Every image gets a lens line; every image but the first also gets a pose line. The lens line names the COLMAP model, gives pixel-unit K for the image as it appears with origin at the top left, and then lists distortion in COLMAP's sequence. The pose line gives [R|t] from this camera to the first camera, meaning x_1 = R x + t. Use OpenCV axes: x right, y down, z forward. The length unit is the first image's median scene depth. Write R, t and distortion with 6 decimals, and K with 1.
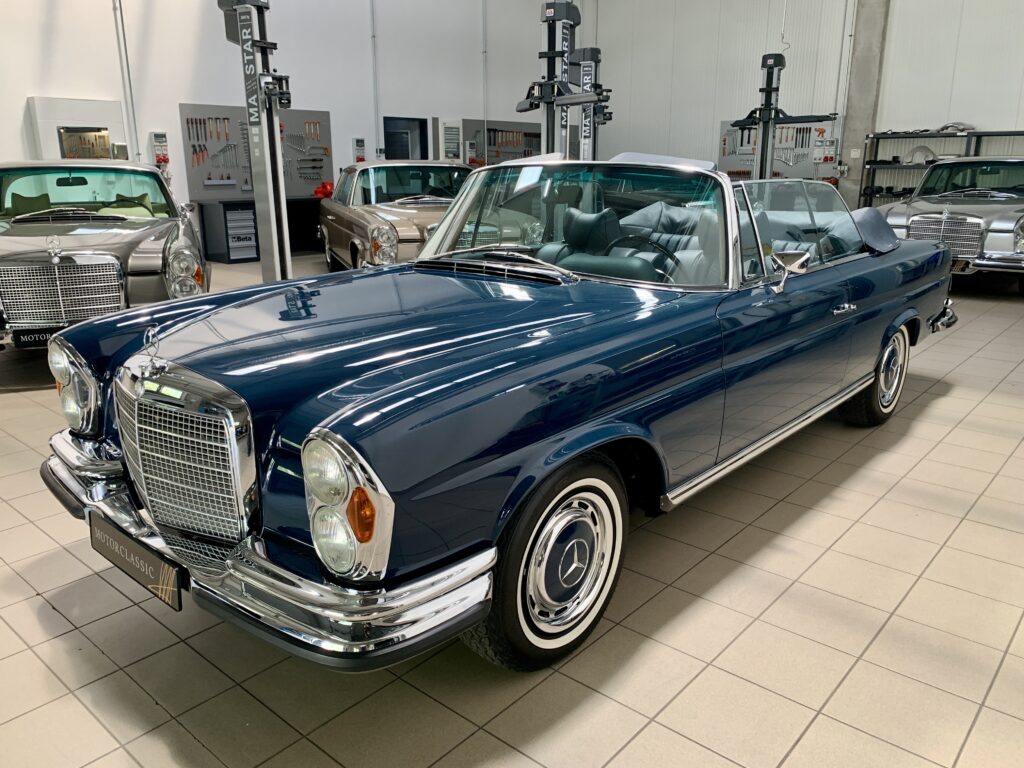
lens RADIAL K [[793.6, 0, 512.0], [0, 793.6, 384.0], [0, 0, 1]] dist [-0.053626, 0.051025]
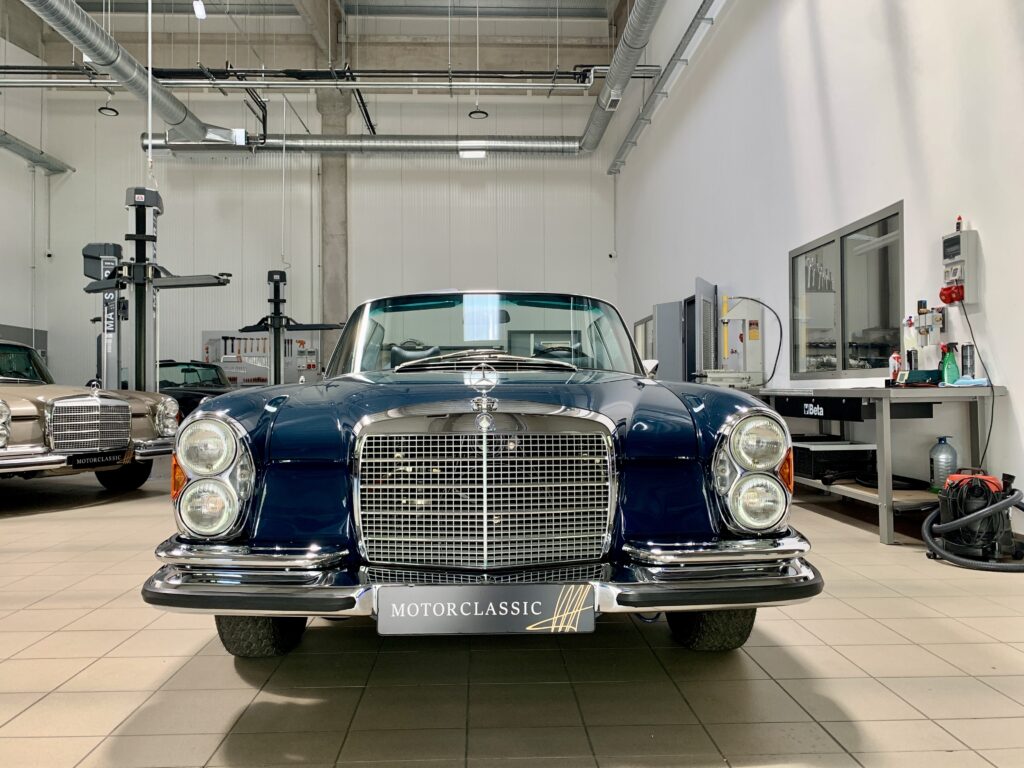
lens RADIAL K [[775.6, 0, 512.0], [0, 775.6, 384.0], [0, 0, 1]] dist [-0.005710, -0.002625]
pose [[0.726624, 0.012545, 0.686921, -0.184108], [0.180943, 0.961040, -0.208952, 0.027944], [-0.662780, 0.276124, 0.696045, 0.049051]]
